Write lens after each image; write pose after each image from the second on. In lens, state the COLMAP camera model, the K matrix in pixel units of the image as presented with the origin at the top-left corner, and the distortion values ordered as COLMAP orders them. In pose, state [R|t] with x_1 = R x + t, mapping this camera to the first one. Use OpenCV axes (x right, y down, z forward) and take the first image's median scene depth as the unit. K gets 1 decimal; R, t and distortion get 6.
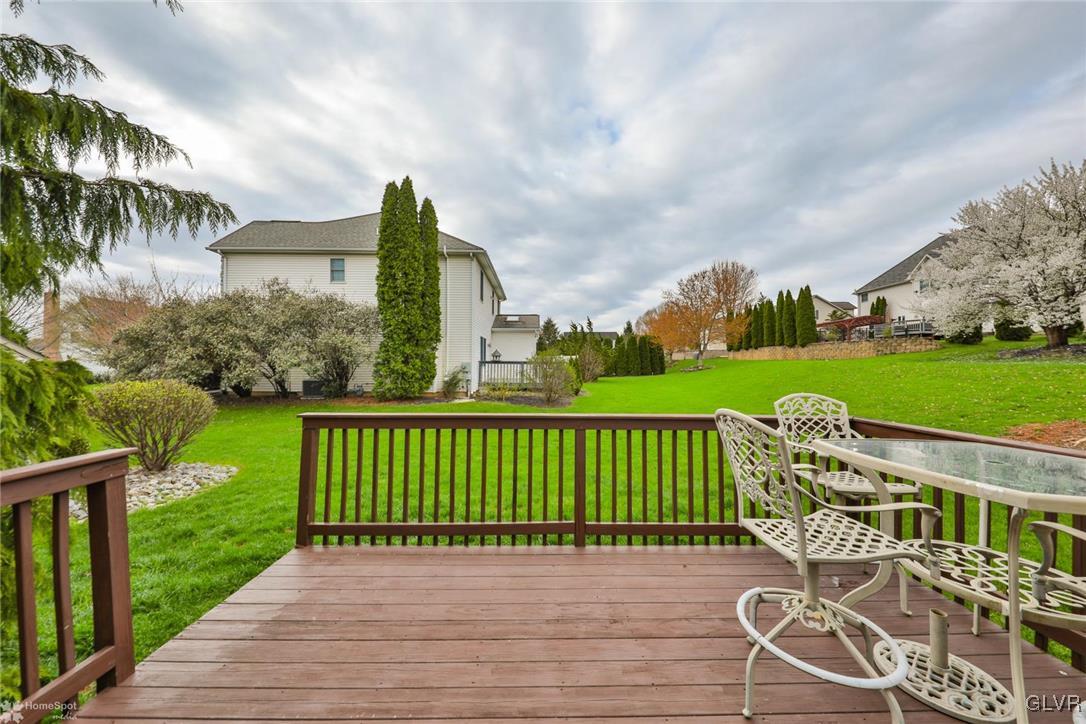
lens RADIAL K [[370.2, 0, 539.3], [0, 370.2, 360.3], [0, 0, 1]] dist [-0.000853, -0.000086]
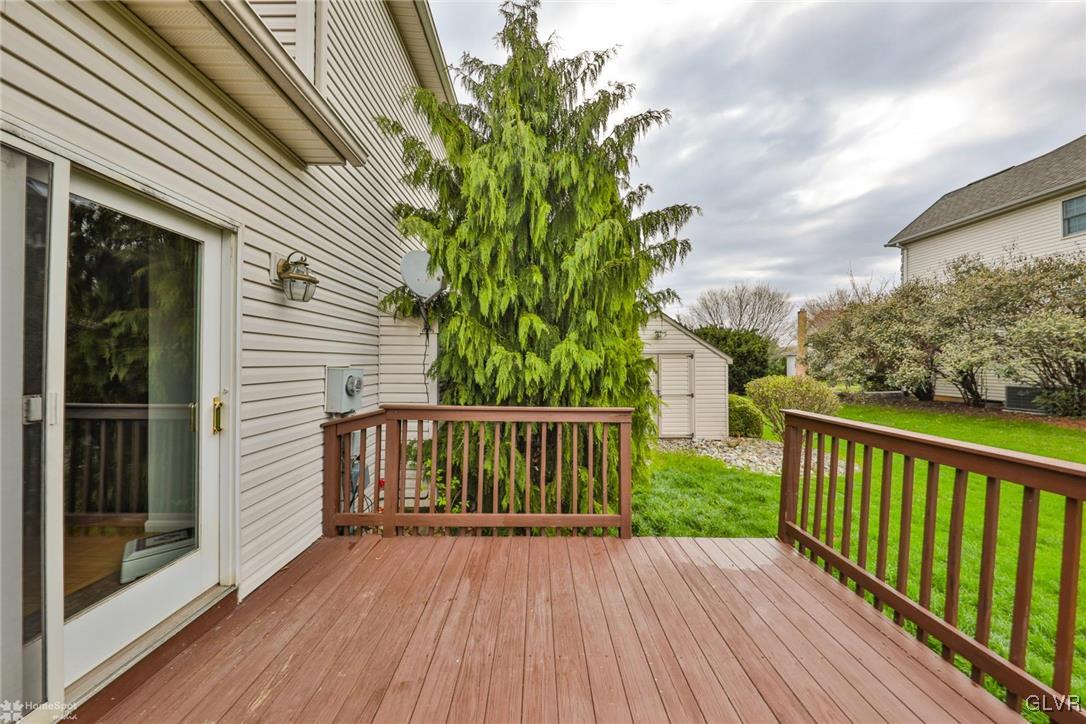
lens RADIAL K [[370.2, 0, 539.3], [0, 370.2, 360.3], [0, 0, 1]] dist [-0.000853, -0.000086]
pose [[-0.001701, -0.008010, -0.999966, 0.104491], [0.006694, 0.999945, -0.008022, 0.004498], [0.999976, -0.006707, -0.001647, 0.099027]]
